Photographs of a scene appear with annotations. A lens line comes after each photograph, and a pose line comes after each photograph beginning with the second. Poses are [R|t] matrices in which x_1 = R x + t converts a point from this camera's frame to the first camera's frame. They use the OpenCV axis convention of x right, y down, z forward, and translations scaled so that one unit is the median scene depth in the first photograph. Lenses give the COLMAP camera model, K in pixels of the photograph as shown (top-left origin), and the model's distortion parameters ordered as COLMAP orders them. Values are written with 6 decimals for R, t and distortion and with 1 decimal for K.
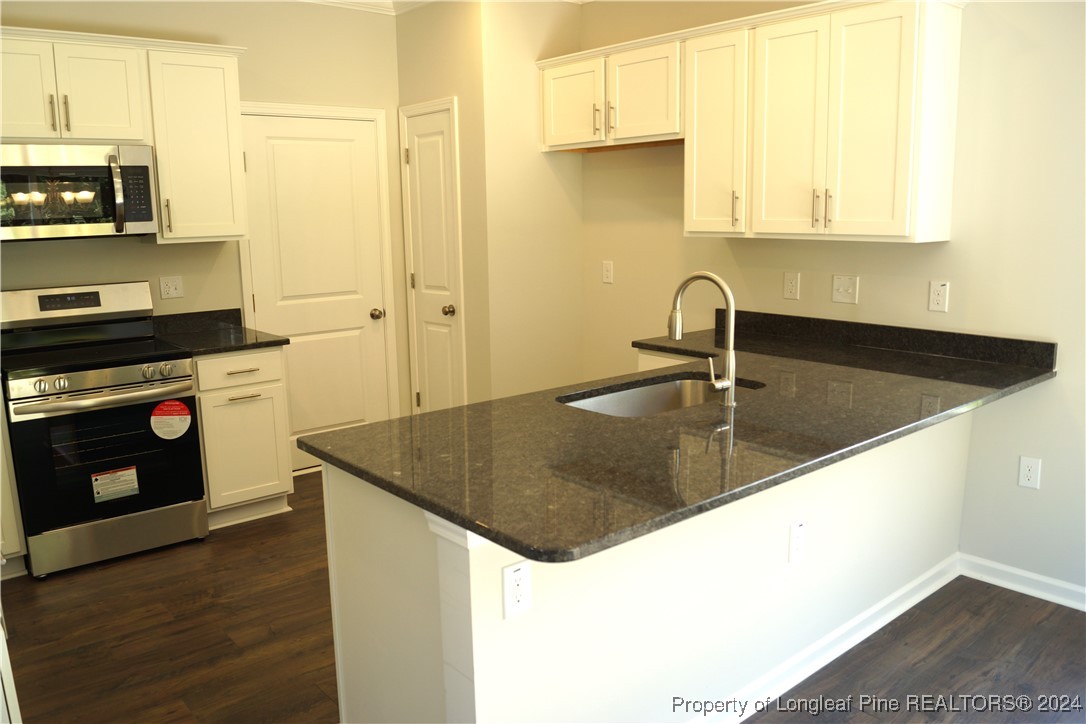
lens RADIAL K [[842.1, 0, 542.7], [0, 842.1, 377.1], [0, 0, 1]] dist [-0.085209, 0.014575]
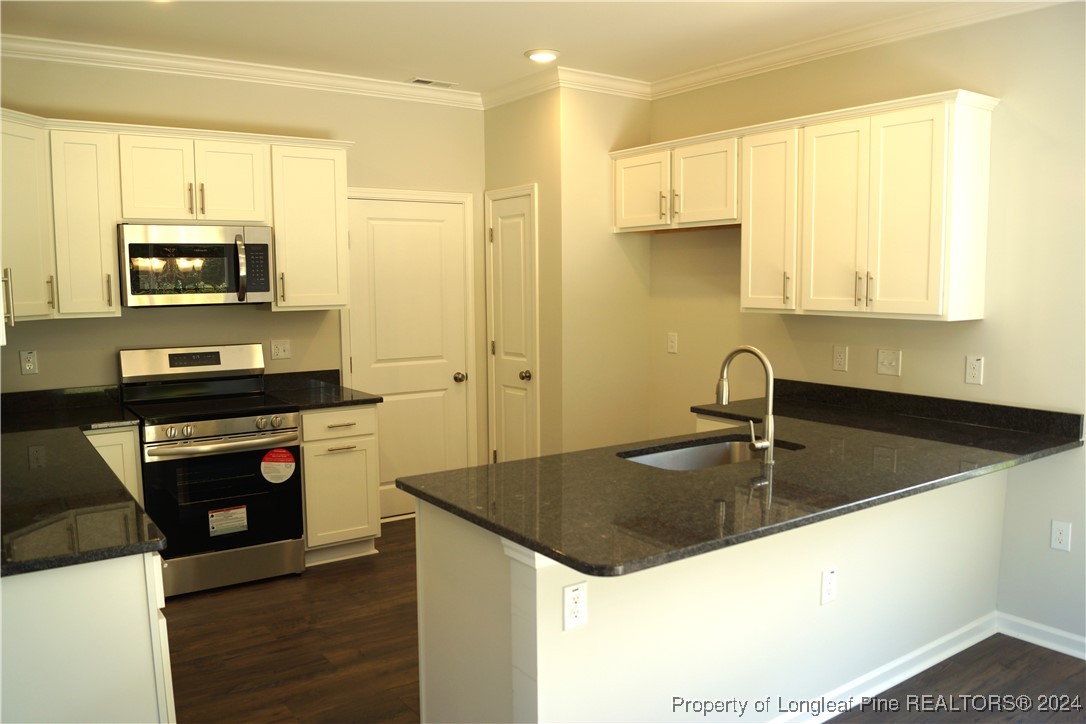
lens RADIAL K [[842.1, 0, 542.7], [0, 842.1, 377.1], [0, 0, 1]] dist [-0.085209, 0.014575]
pose [[0.995745, 0.019449, -0.090074, 0.012090], [-0.026449, 0.996666, -0.077184, 0.008828], [0.088273, 0.079238, 0.992940, -0.109765]]
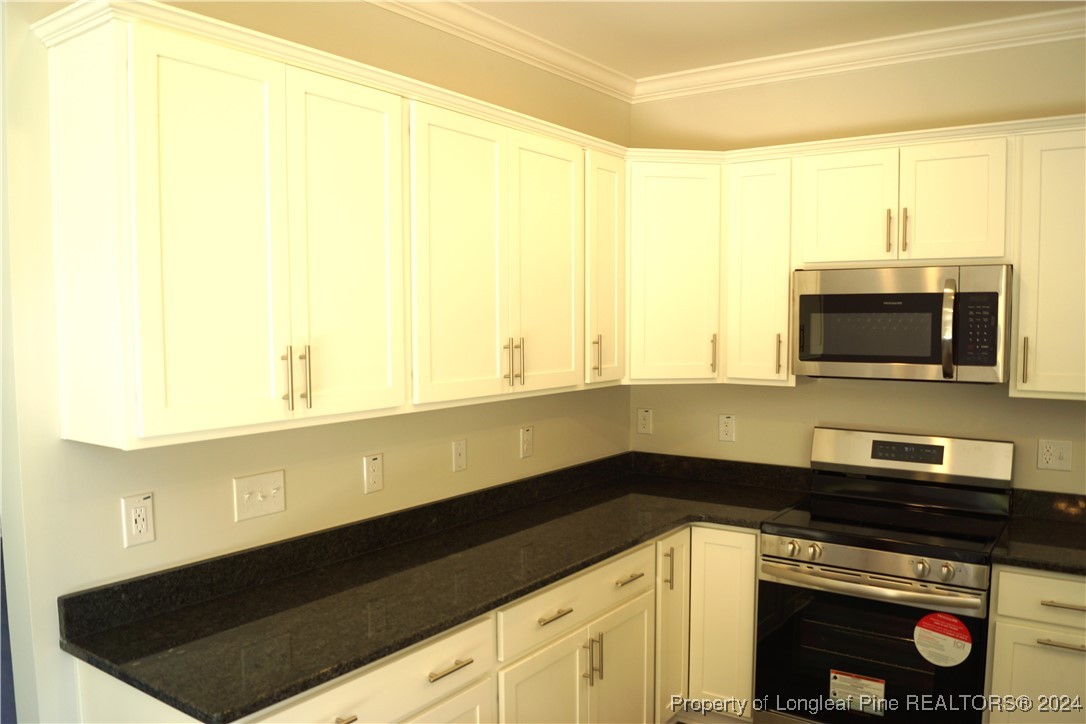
lens RADIAL K [[842.1, 0, 542.7], [0, 842.1, 377.1], [0, 0, 1]] dist [-0.085209, 0.014575]
pose [[0.244265, 0.083923, -0.966070, 0.136573], [-0.191433, 0.980815, 0.036802, -0.131647], [0.950625, 0.175949, 0.255644, 0.439223]]
